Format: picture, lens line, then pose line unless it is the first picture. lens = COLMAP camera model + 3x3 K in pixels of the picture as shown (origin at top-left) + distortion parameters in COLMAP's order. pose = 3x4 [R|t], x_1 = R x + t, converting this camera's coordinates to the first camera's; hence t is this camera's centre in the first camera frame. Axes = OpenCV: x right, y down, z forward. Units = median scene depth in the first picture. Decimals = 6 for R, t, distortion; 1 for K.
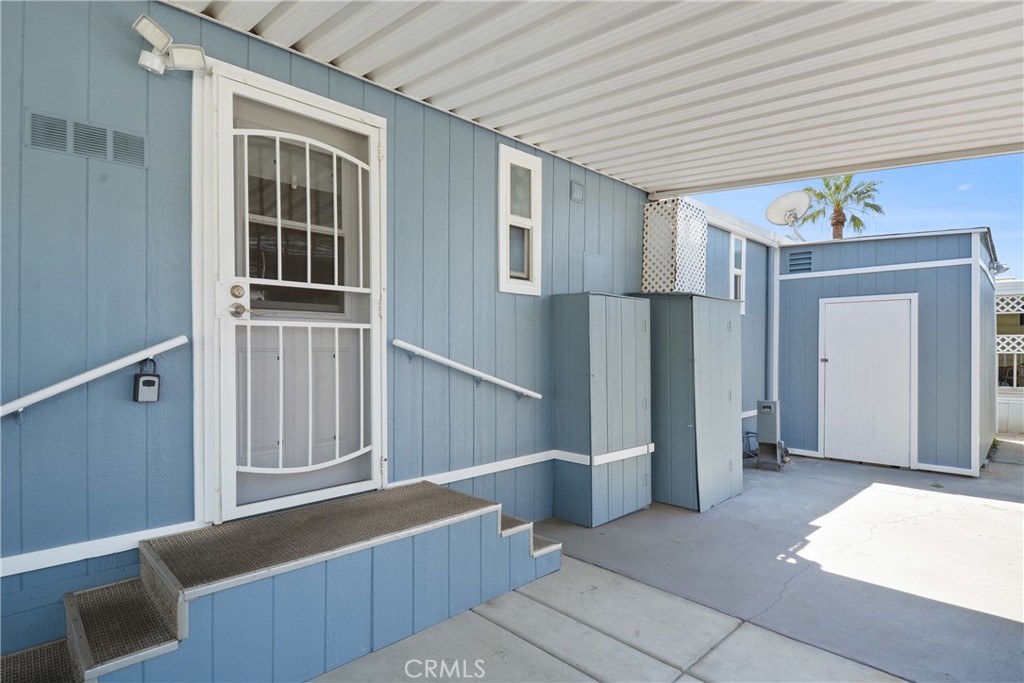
lens RADIAL K [[540.2, 0, 508.8], [0, 540.2, 344.7], [0, 0, 1]] dist [-0.006216, -0.000712]
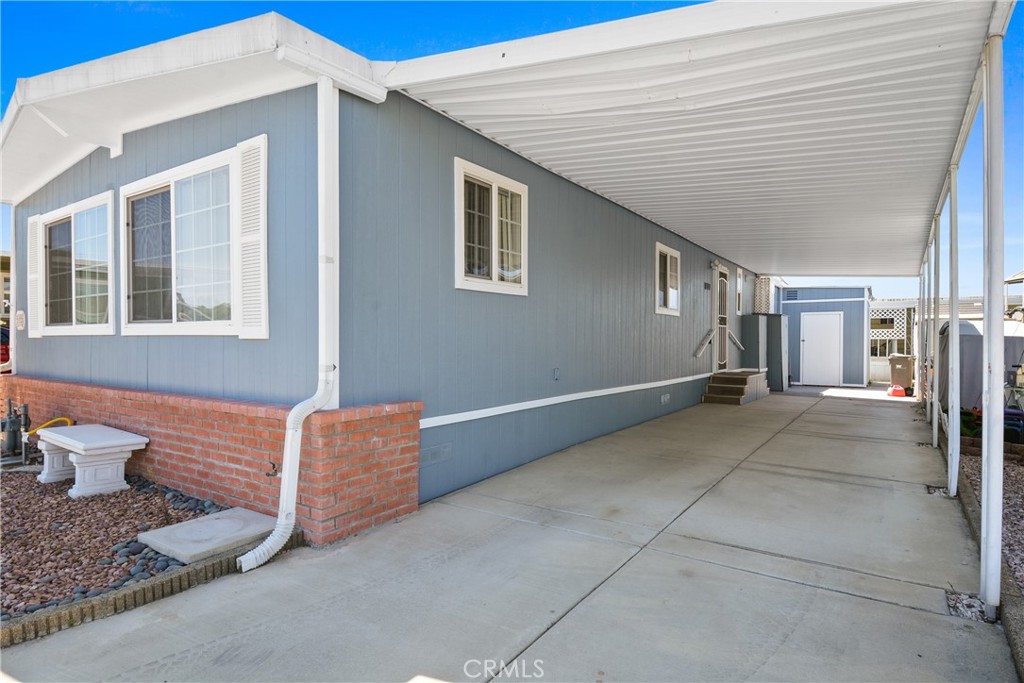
lens RADIAL K [[568.2, 0, 513.0], [0, 568.2, 341.6], [0, 0, 1]] dist [0.002921, 0.000313]
pose [[0.982135, -0.001634, 0.188169, -0.994433], [0.000849, 0.999991, 0.004250, 0.021293], [-0.188175, -0.004015, 0.982127, -1.032886]]
